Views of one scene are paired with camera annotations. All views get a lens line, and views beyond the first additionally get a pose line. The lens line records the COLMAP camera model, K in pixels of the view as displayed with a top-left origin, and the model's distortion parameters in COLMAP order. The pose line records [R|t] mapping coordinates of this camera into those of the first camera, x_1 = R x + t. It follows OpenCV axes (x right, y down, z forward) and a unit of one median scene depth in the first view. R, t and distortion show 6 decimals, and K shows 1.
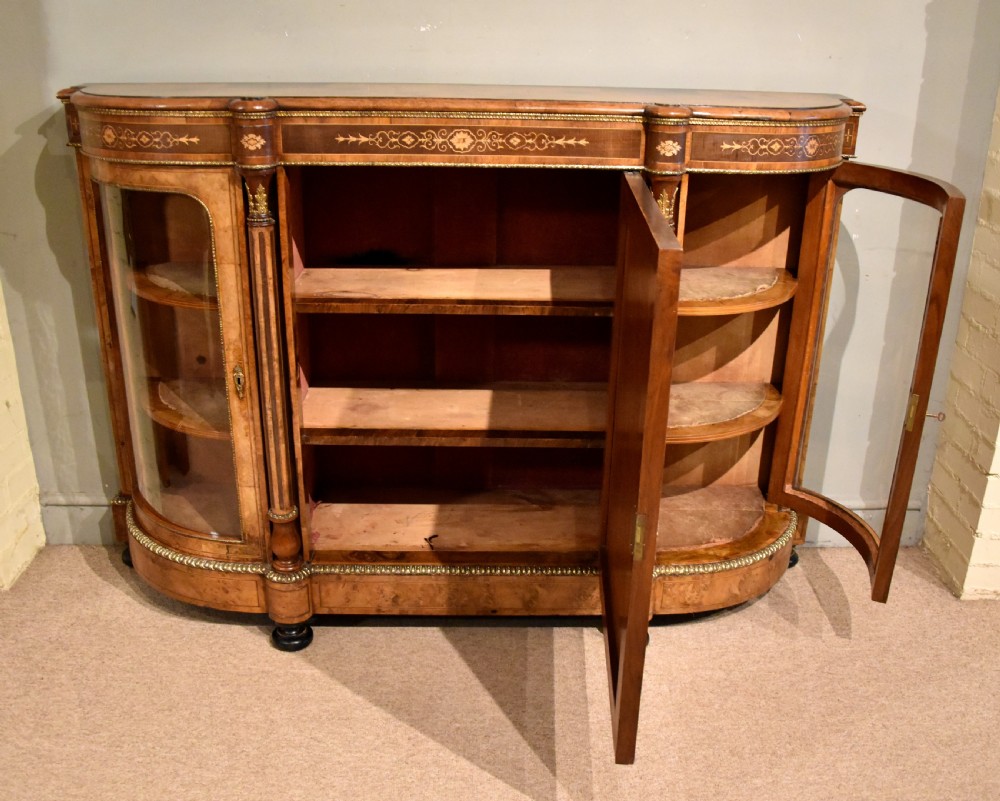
lens RADIAL K [[971.8, 0, 508.9], [0, 971.8, 416.3], [0, 0, 1]] dist [-0.112863, 0.000000]
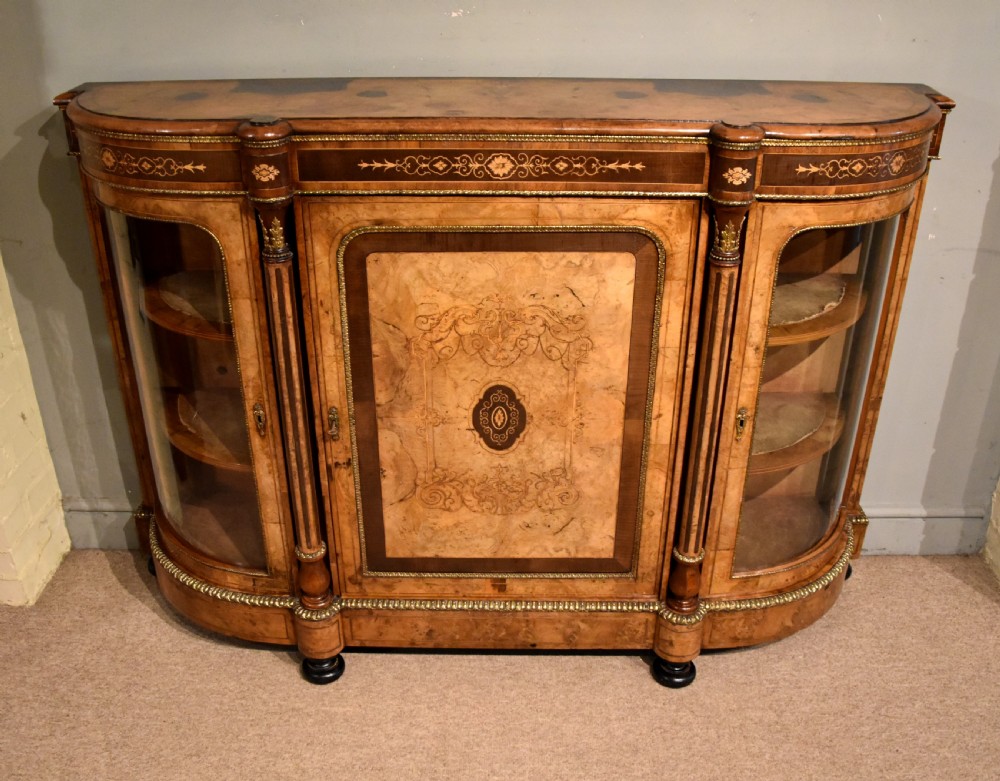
lens RADIAL K [[946.7, 0, 490.0], [0, 946.7, 392.6], [0, 0, 1]] dist [-0.112718, 0.000000]
pose [[0.998788, 0.002312, -0.049174, -0.015384], [0.002174, 0.995850, 0.090980, -0.153225], [0.049180, -0.090977, 0.994638, 0.120311]]
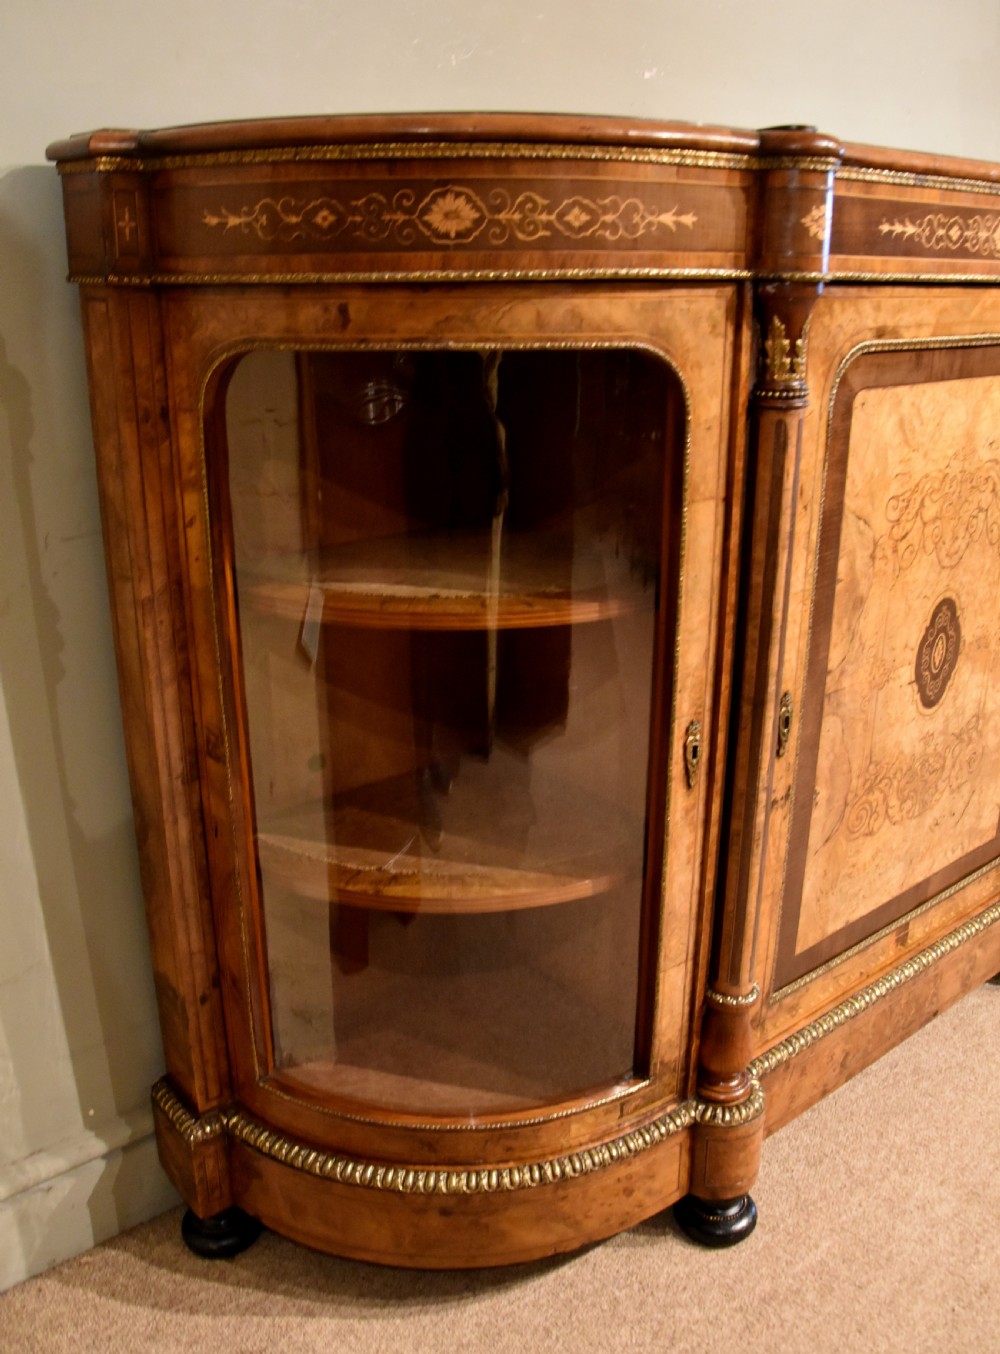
lens RADIAL K [[1170.9, 0, 512.5], [0, 1170.9, 663.7], [0, 0, 1]] dist [-0.110179, 0.054813]
pose [[0.790424, -0.216731, 0.572937, -0.713691], [0.245575, 0.968980, 0.027750, -0.123011], [-0.561179, 0.118765, 0.819129, 0.613430]]
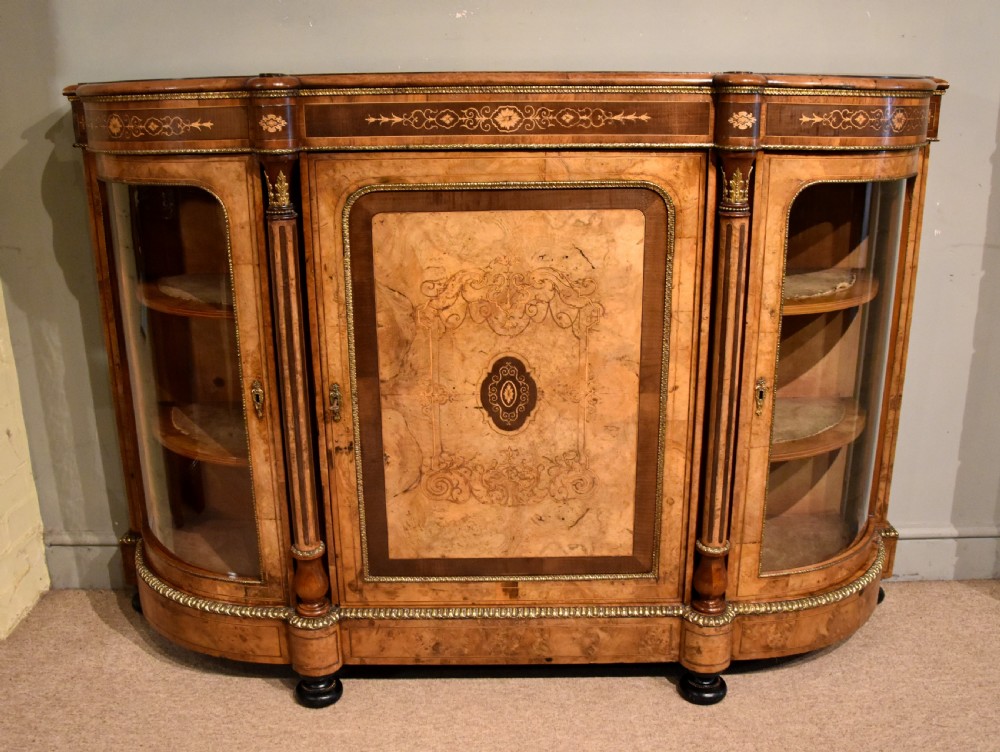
lens RADIAL K [[958.7, 0, 504.7], [0, 958.7, 380.4], [0, 0, 1]] dist [-0.111331, 0.000000]
pose [[0.999306, -0.018947, -0.032080, -0.026983], [0.016025, 0.995904, -0.088989, 0.030666], [0.033634, 0.088413, 0.995516, 0.144937]]
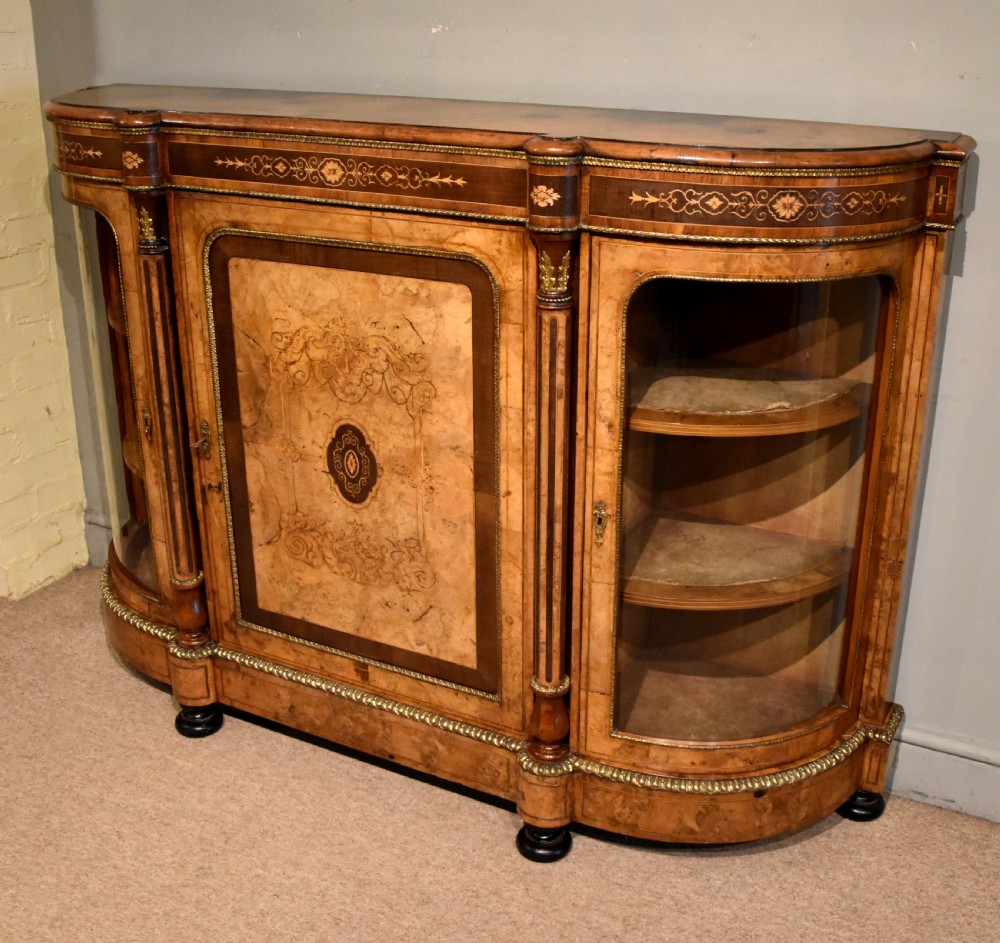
lens RADIAL K [[1206.8, 0, 543.2], [0, 1206.8, 463.9], [0, 0, 1]] dist [-0.112240, 0.000000]
pose [[0.879066, 0.167654, -0.446245, 0.583902], [-0.179353, 0.983651, 0.016248, -0.088190], [0.441673, 0.065752, 0.894763, 0.182537]]
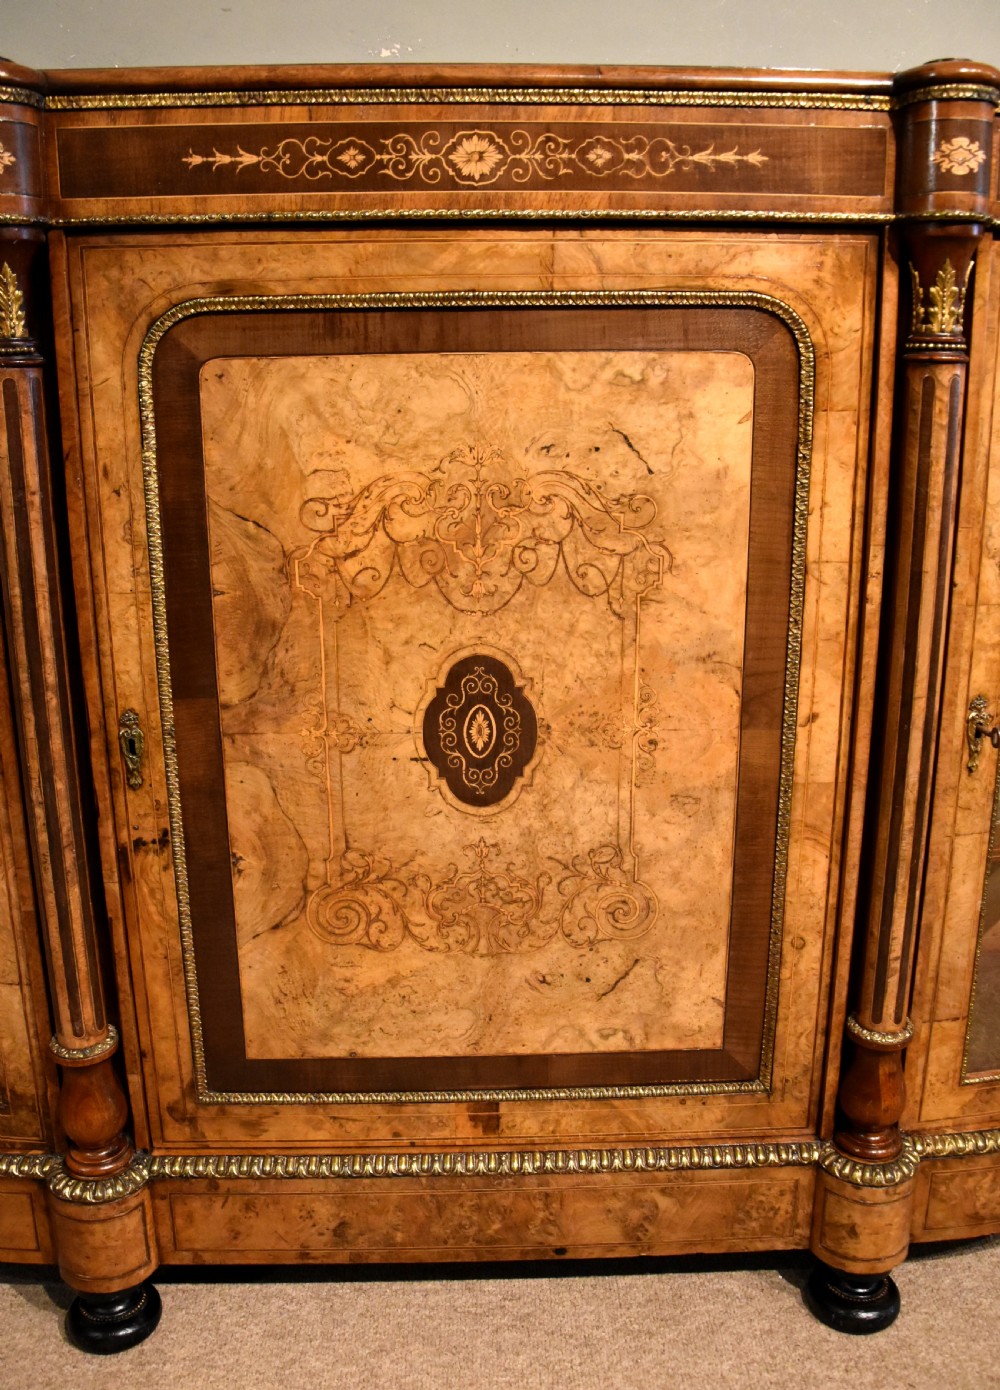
lens RADIAL K [[1211.0, 0, 504.4], [0, 1211.0, 691.9], [0, 0, 1]] dist [-0.131909, 0.077078]
pose [[0.999687, -0.024666, -0.004188, -0.038489], [0.023824, 0.989618, -0.141732, 0.025107], [0.007640, 0.141588, 0.989896, 0.494406]]
